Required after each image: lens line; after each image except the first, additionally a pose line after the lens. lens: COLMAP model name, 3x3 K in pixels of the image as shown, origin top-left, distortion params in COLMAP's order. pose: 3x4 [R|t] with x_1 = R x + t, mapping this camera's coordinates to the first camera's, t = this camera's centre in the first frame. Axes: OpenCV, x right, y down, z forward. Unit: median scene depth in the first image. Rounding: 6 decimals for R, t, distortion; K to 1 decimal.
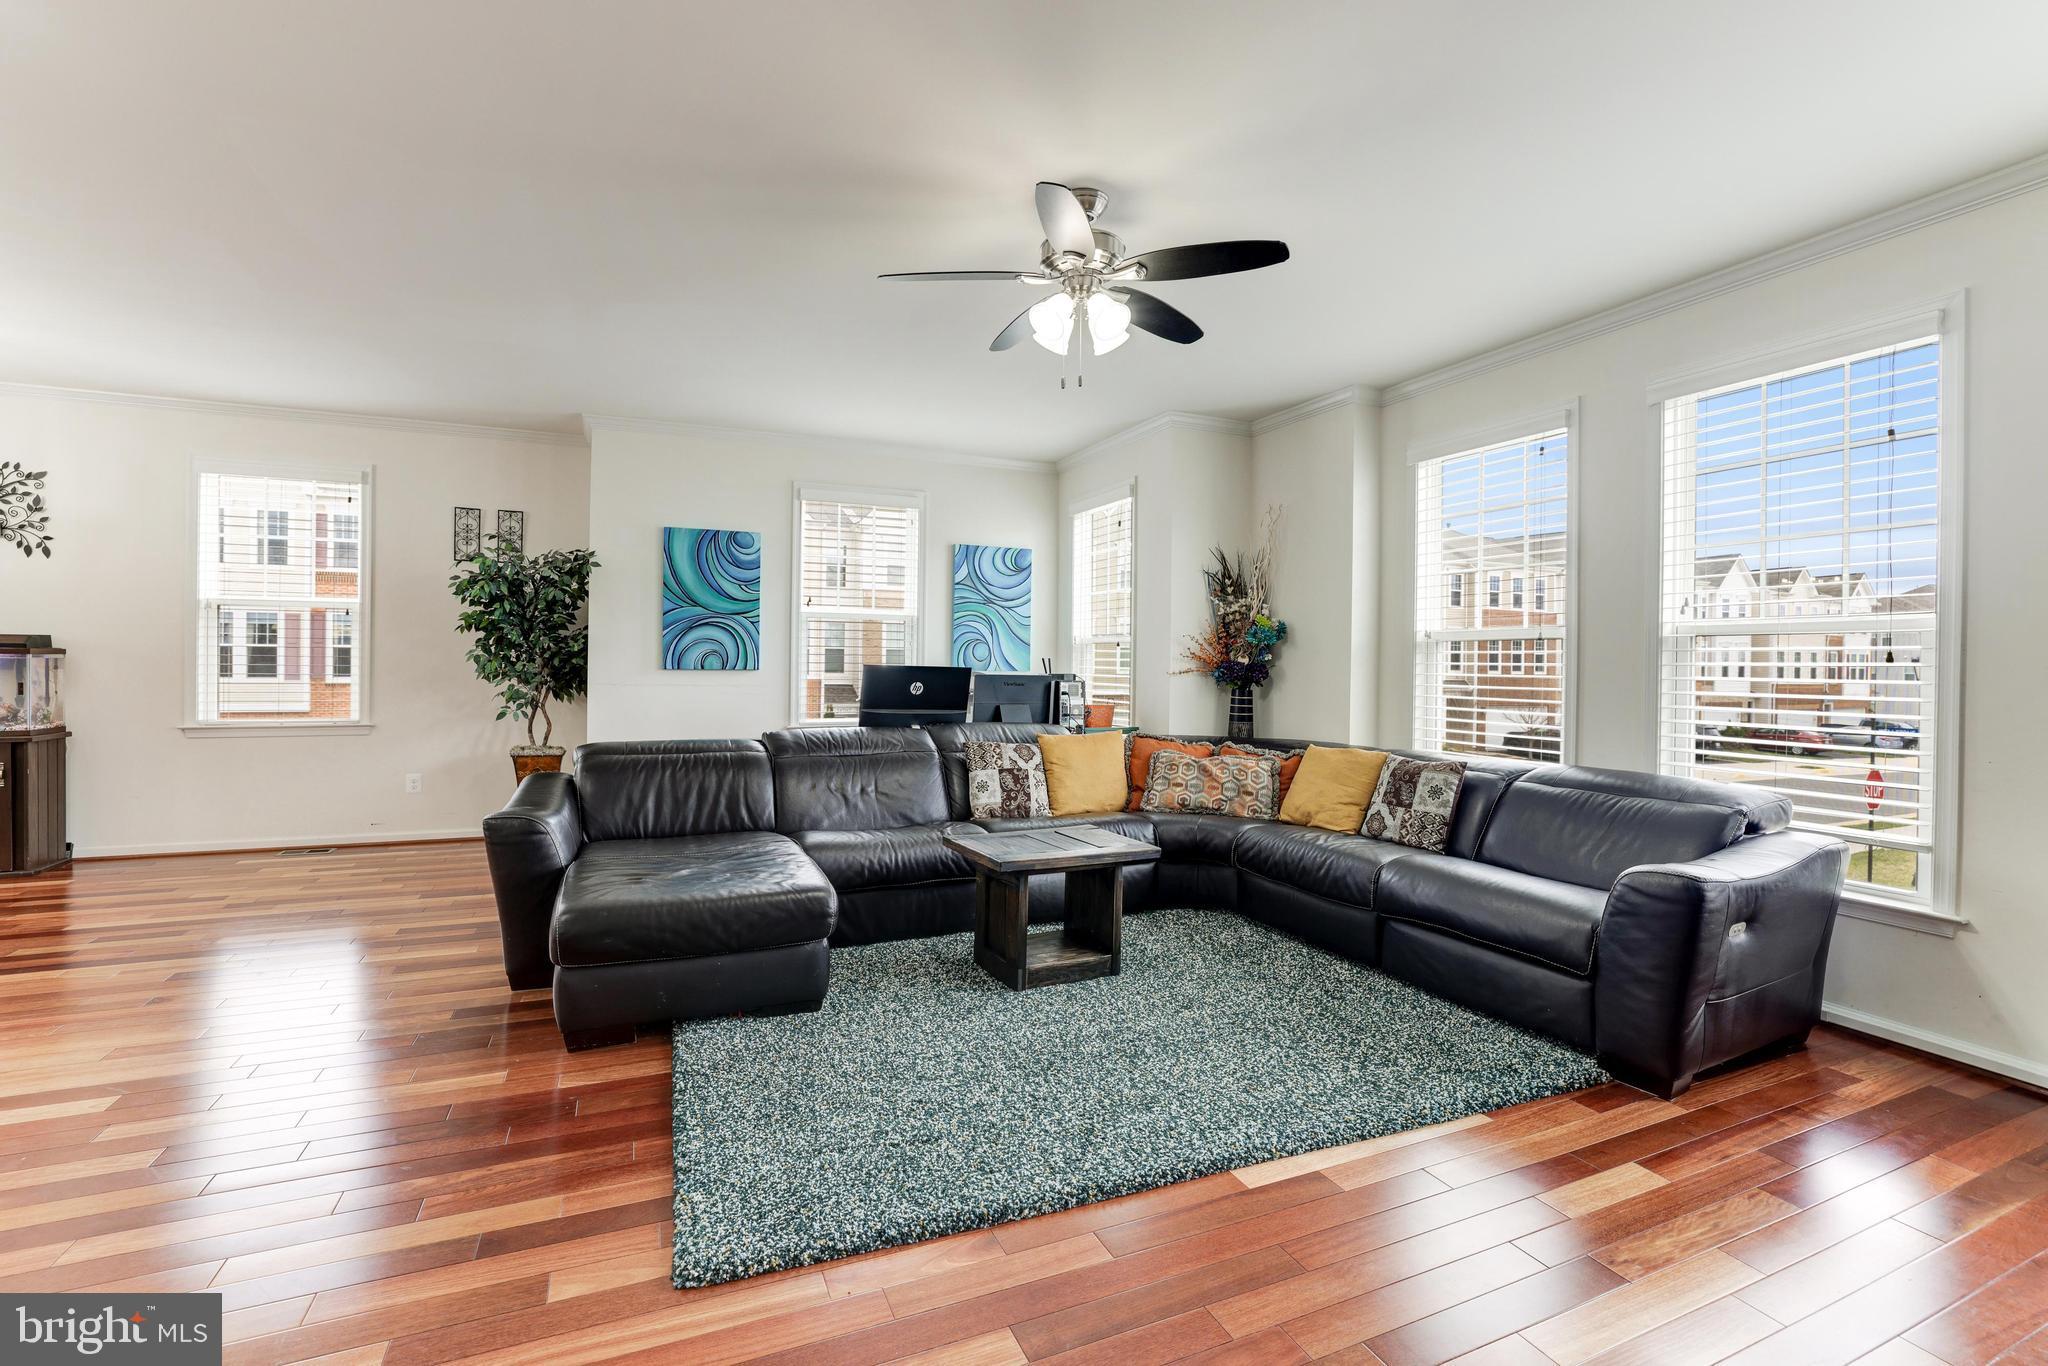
lens RADIAL K [[886.3, 0, 1010.0], [0, 886.3, 666.2], [0, 0, 1]] dist [-0.036192, 0.010422]
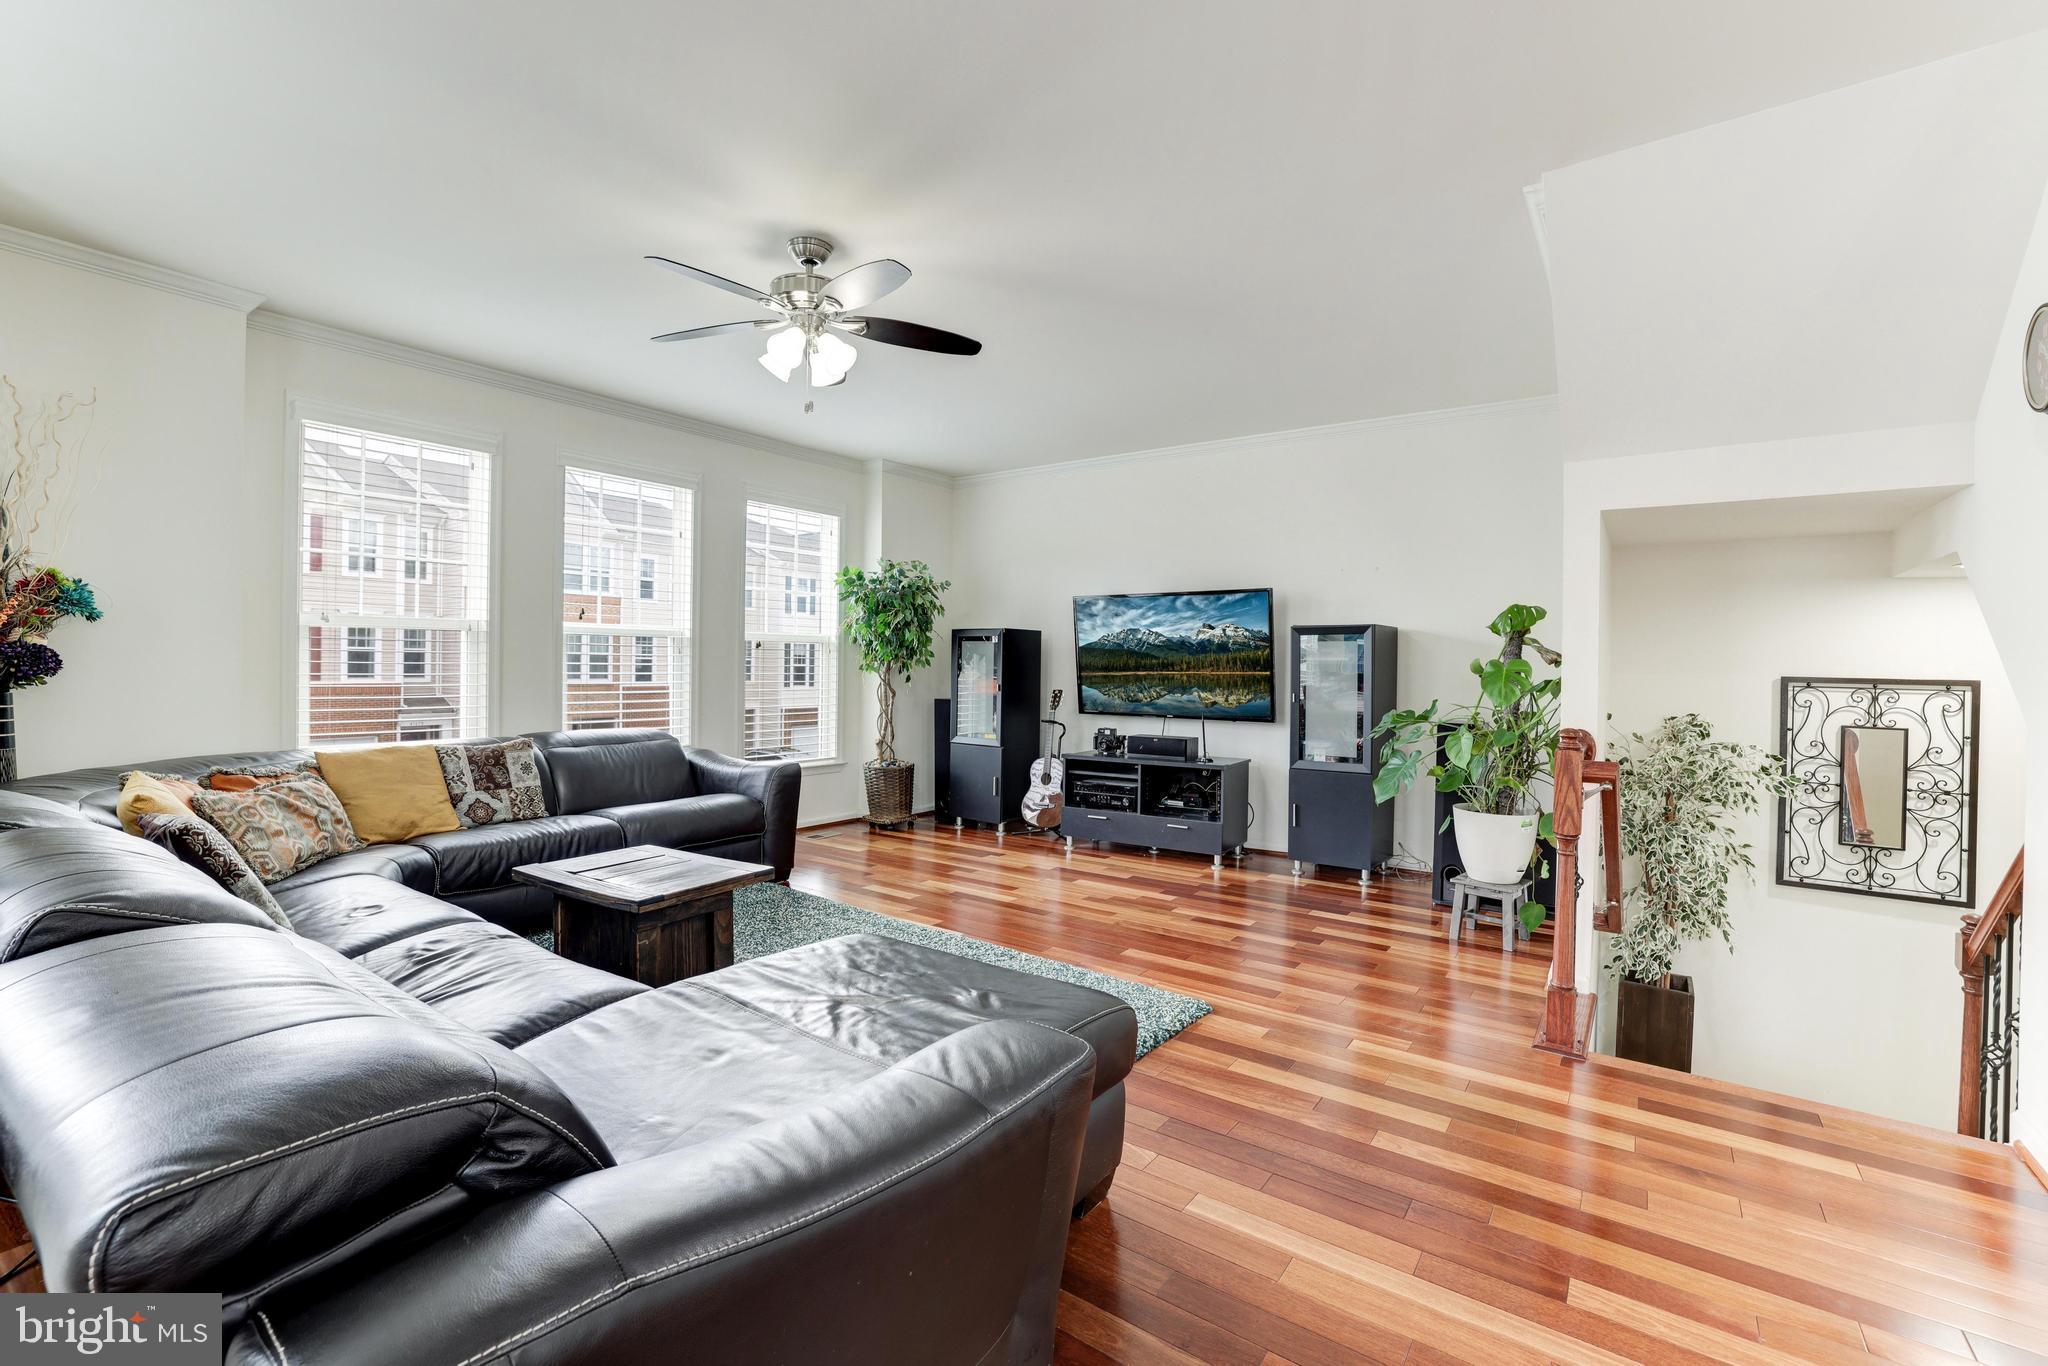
lens RADIAL K [[886.3, 0, 998.1], [0, 886.3, 664.1], [0, 0, 1]] dist [-0.036192, 0.010422]
pose [[-0.492280, -0.017408, 0.870263, -0.594695], [-0.012992, 0.999836, 0.012650, -0.008385], [-0.870340, -0.005079, -0.492425, 0.781936]]
